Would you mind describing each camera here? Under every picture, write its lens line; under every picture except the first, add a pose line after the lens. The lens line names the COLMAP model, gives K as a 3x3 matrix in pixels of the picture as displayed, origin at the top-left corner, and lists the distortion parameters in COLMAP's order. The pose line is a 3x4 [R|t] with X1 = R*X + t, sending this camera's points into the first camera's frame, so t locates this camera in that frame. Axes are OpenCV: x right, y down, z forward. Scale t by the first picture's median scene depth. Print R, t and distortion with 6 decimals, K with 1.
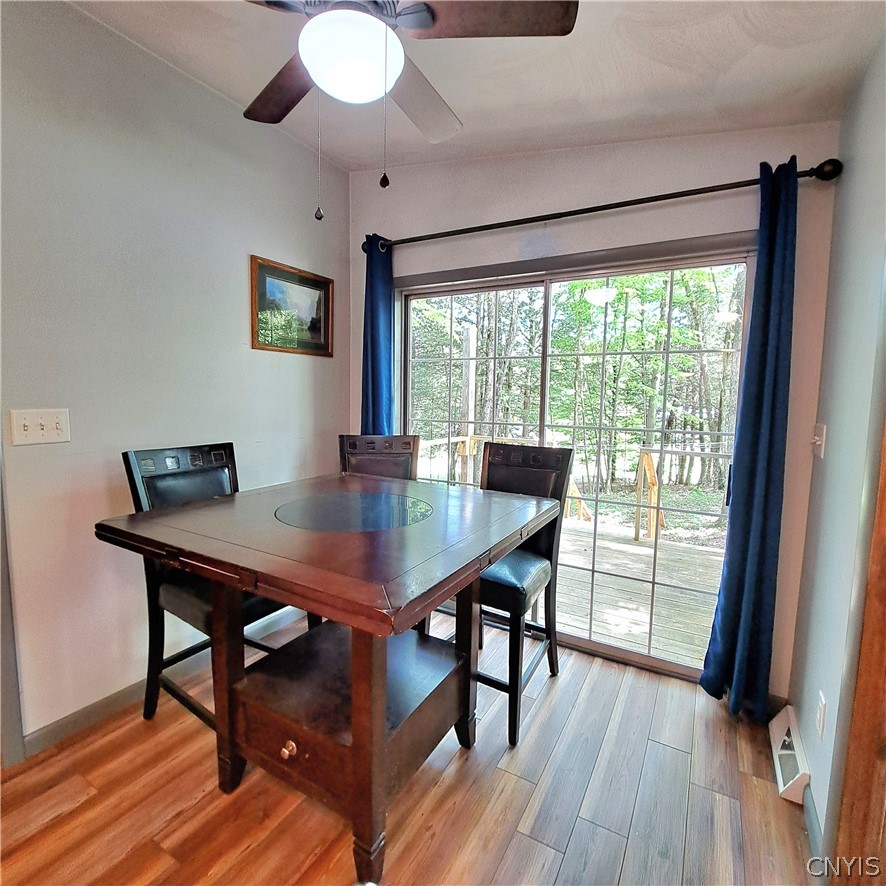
lens RADIAL K [[472.7, 0, 444.3], [0, 472.7, 438.4], [0, 0, 1]] dist [-0.000781, -0.001040]
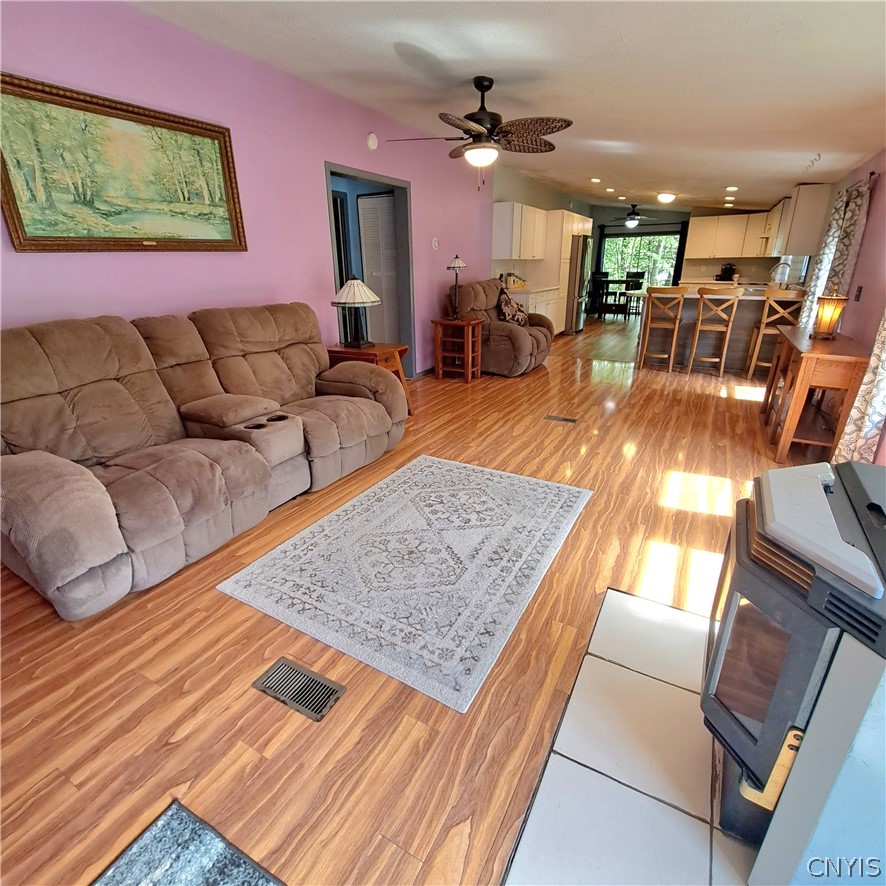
lens RADIAL K [[472.7, 0, 444.3], [0, 472.7, 438.4], [0, 0, 1]] dist [-0.000781, -0.001040]
pose [[0.999339, -0.035291, 0.008768, -2.041005], [0.031770, 0.964639, 0.261654, 0.362584], [-0.017692, -0.261202, 0.965122, -4.453010]]
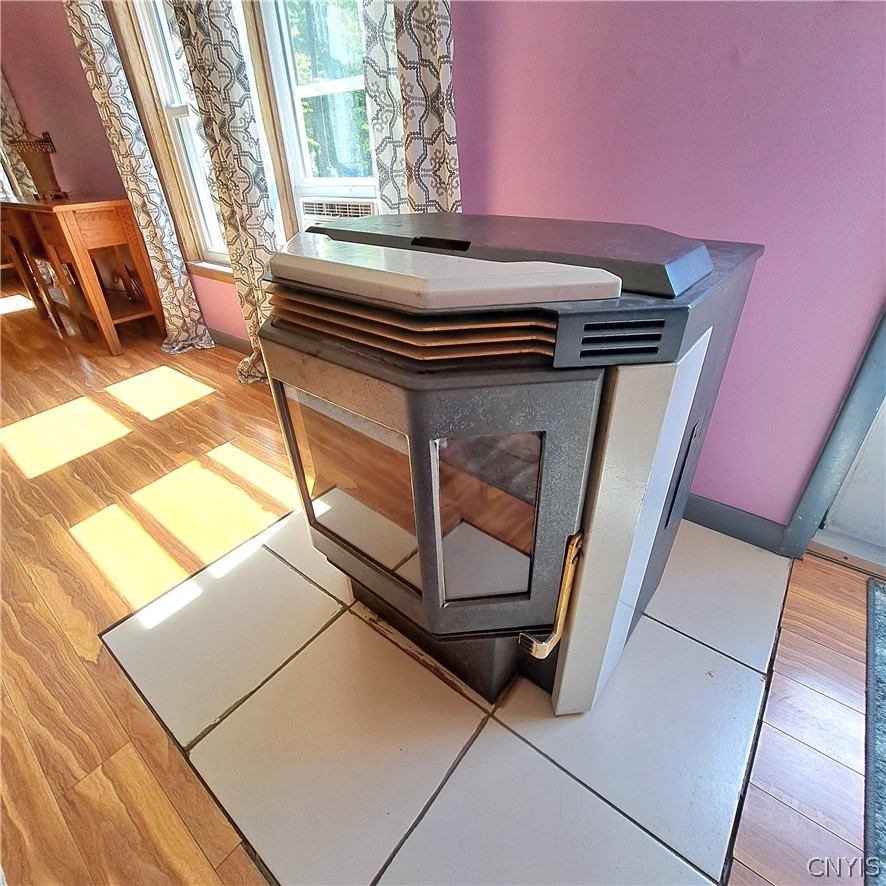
lens RADIAL K [[470.3, 0, 444.0], [0, 470.3, 440.6], [0, 0, 1]] dist [-0.020648, -0.000101]
pose [[0.143936, -0.551239, 0.821838, -1.959679], [0.129503, 0.833837, 0.536605, 0.507913], [-0.981077, 0.029194, 0.191406, -4.101532]]
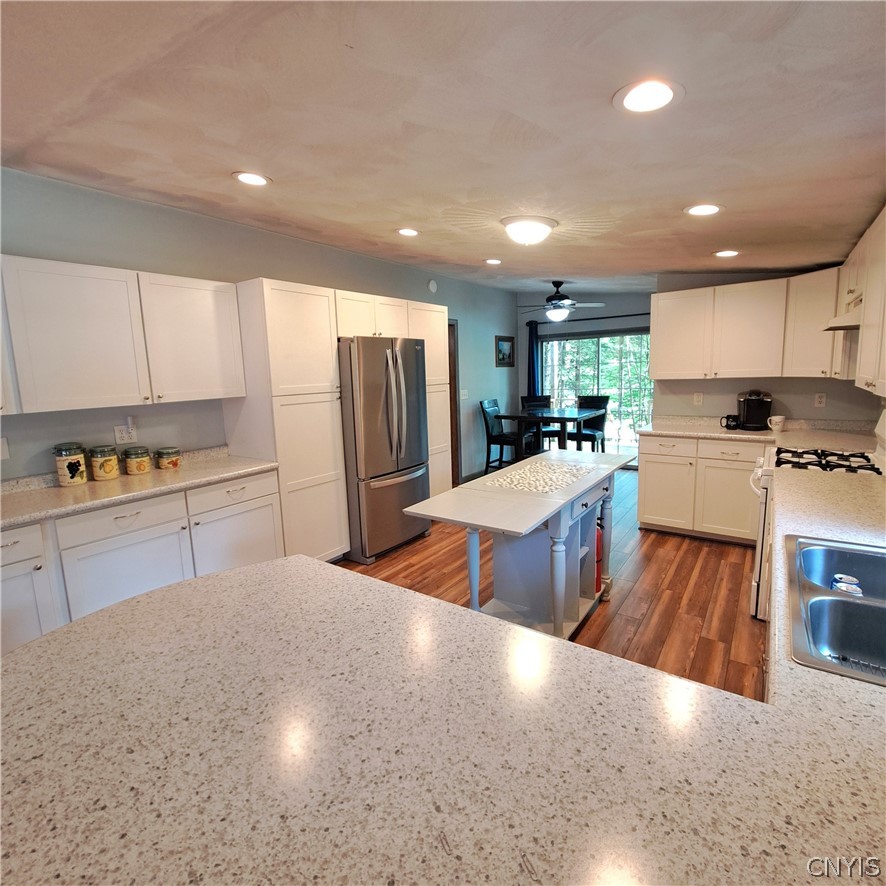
lens RADIAL K [[470.3, 0, 444.0], [0, 470.3, 440.6], [0, 0, 1]] dist [-0.020648, -0.000101]
pose [[0.993787, -0.038982, -0.104249, -0.446948], [0.044957, 0.997441, 0.055597, 0.087605], [0.101815, -0.059938, 0.992996, -1.971582]]
